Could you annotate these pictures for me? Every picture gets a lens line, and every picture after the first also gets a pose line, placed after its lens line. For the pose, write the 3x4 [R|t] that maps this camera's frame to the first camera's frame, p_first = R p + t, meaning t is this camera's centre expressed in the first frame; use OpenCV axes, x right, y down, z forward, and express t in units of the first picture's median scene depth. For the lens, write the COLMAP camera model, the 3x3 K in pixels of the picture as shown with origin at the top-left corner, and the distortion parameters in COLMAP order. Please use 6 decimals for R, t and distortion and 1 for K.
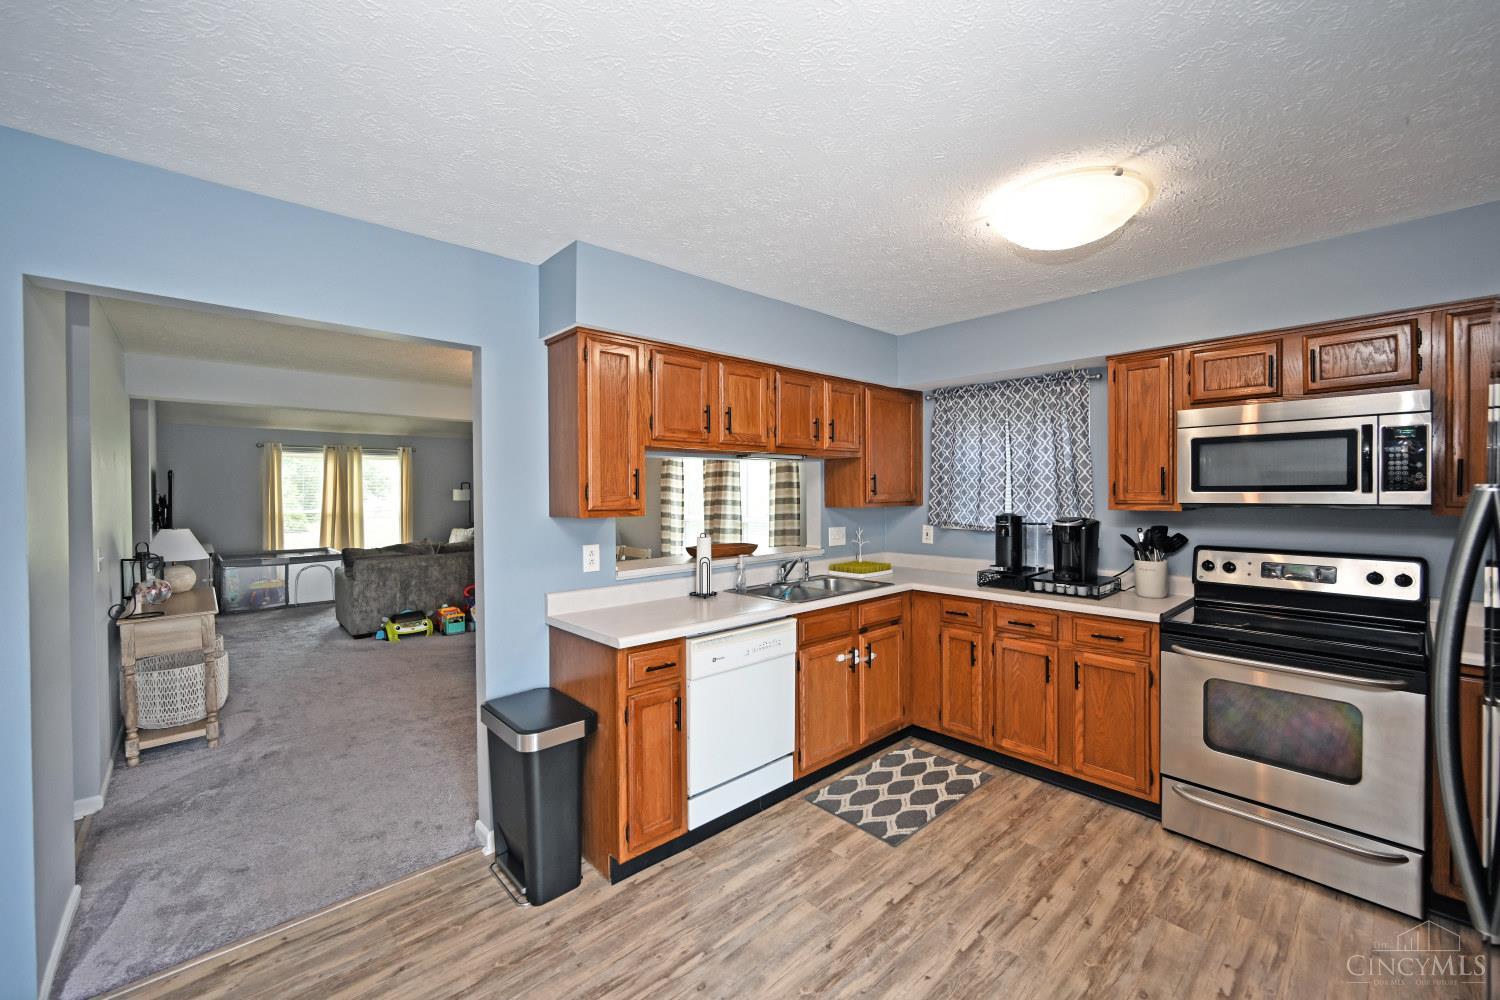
lens RADIAL K [[595.5, 0, 755.8], [0, 595.5, 495.1], [0, 0, 1]] dist [-0.002535, -0.000013]
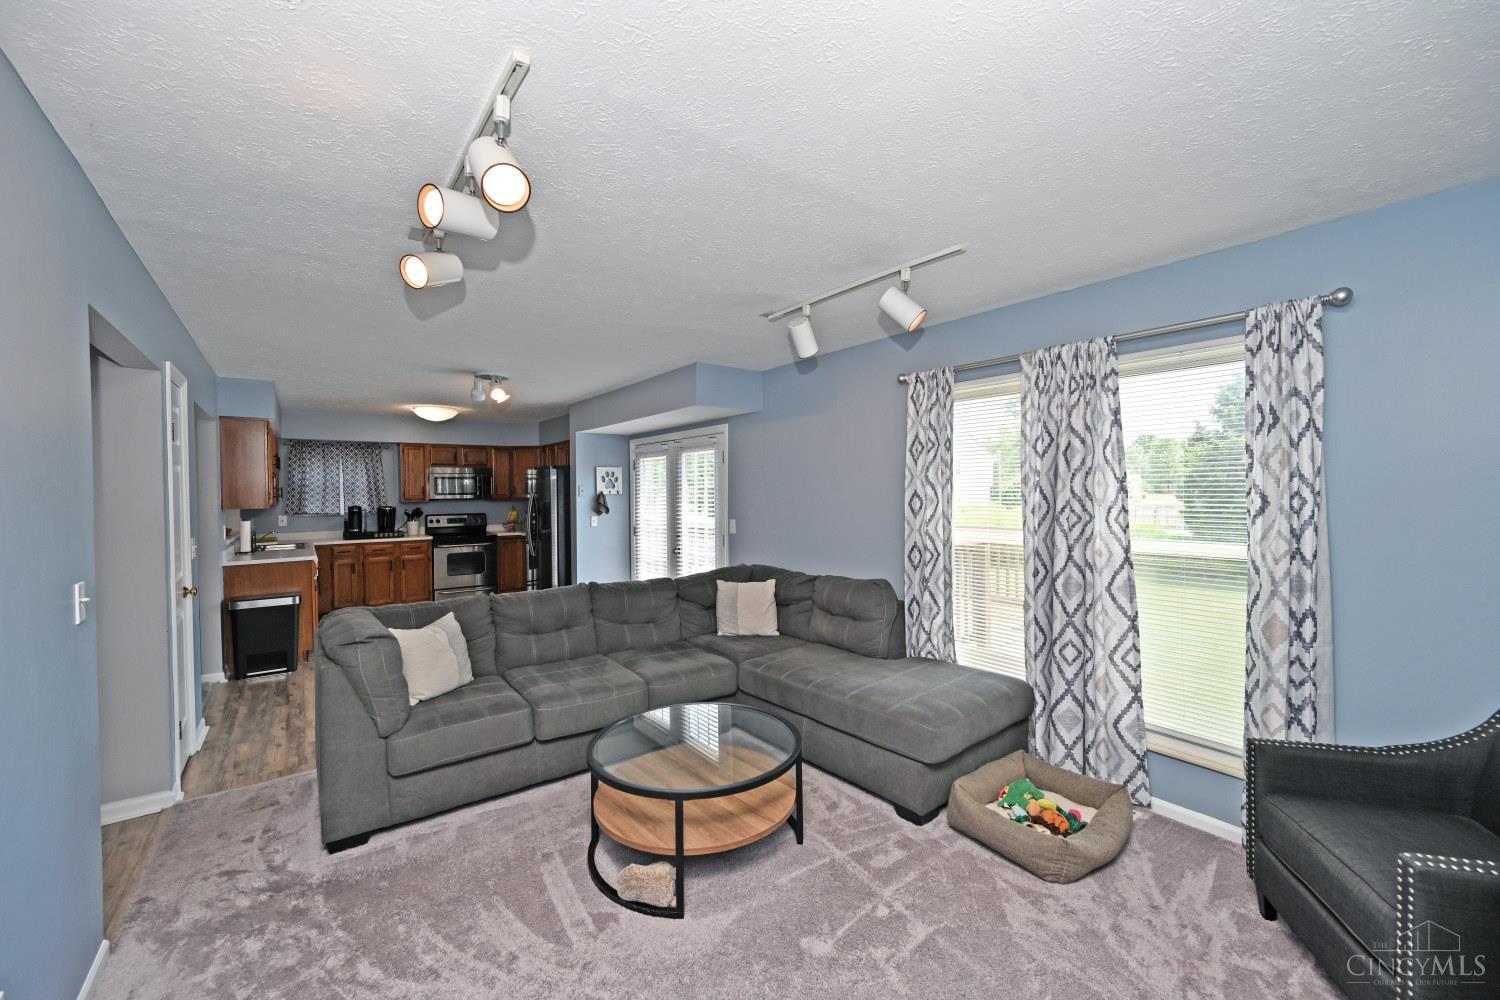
lens RADIAL K [[595.5, 0, 755.8], [0, 595.5, 495.1], [0, 0, 1]] dist [-0.002535, -0.000013]
pose [[0.101362, -0.006967, 0.994825, -1.824972], [0.012854, 0.999901, 0.005693, -0.000769], [-0.994767, 0.012211, 0.101441, -0.783660]]
